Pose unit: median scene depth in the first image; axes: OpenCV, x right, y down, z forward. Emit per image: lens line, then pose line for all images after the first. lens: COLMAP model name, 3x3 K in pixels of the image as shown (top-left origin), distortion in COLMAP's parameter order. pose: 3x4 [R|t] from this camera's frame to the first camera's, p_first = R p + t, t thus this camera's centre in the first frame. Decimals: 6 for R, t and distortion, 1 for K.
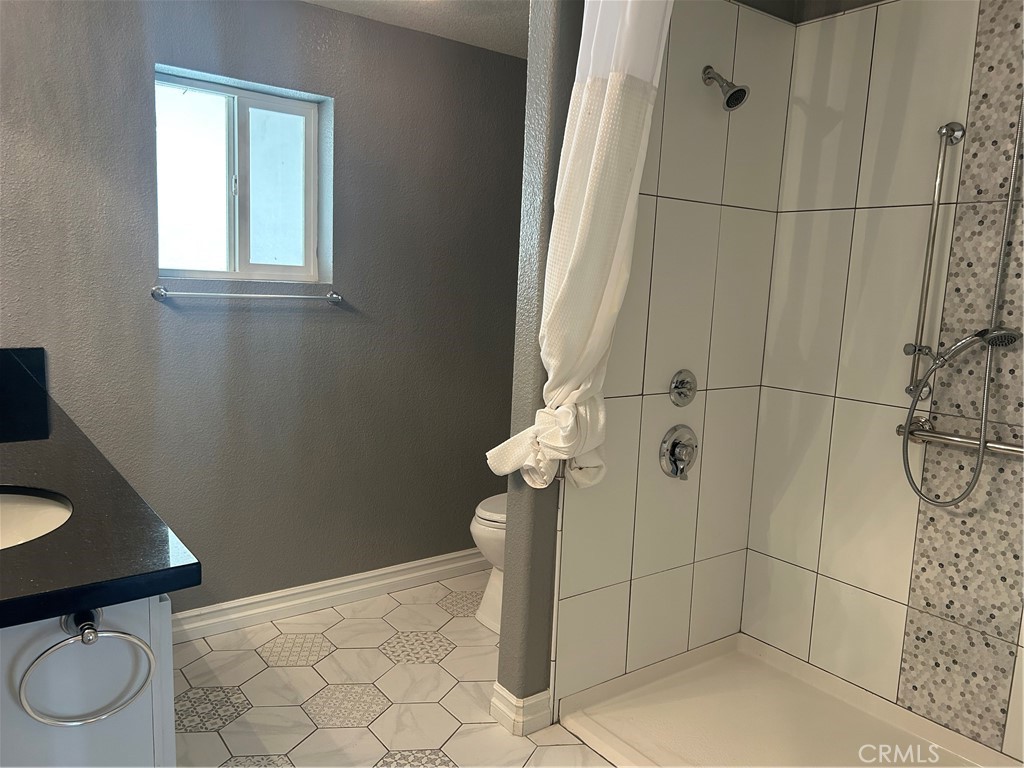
lens RADIAL K [[767.8, 0, 513.7], [0, 767.8, 388.2], [0, 0, 1]] dist [0.055113, -0.057858]
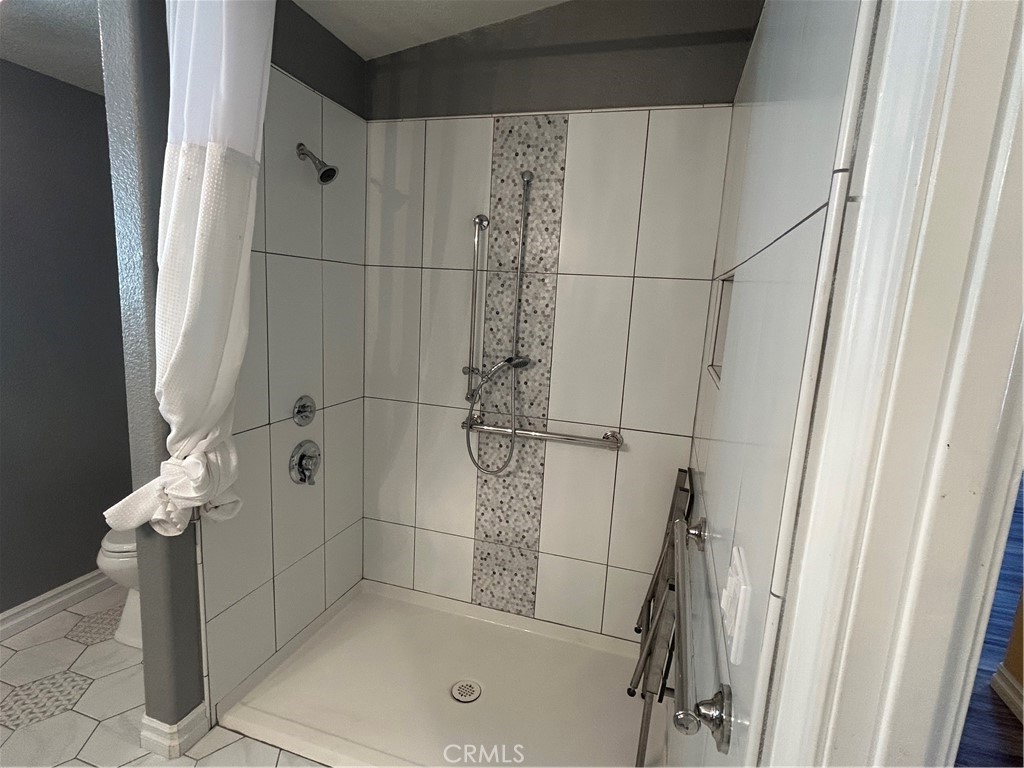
lens RADIAL K [[518.1, 0, 511.4], [0, 518.1, 384.3], [0, 0, 1]] dist [0.006598, -0.002559]
pose [[0.808898, -0.098550, 0.579631, 0.016022], [0.062793, 0.994694, 0.081490, -0.097802], [-0.584586, -0.029521, 0.810794, 0.165522]]
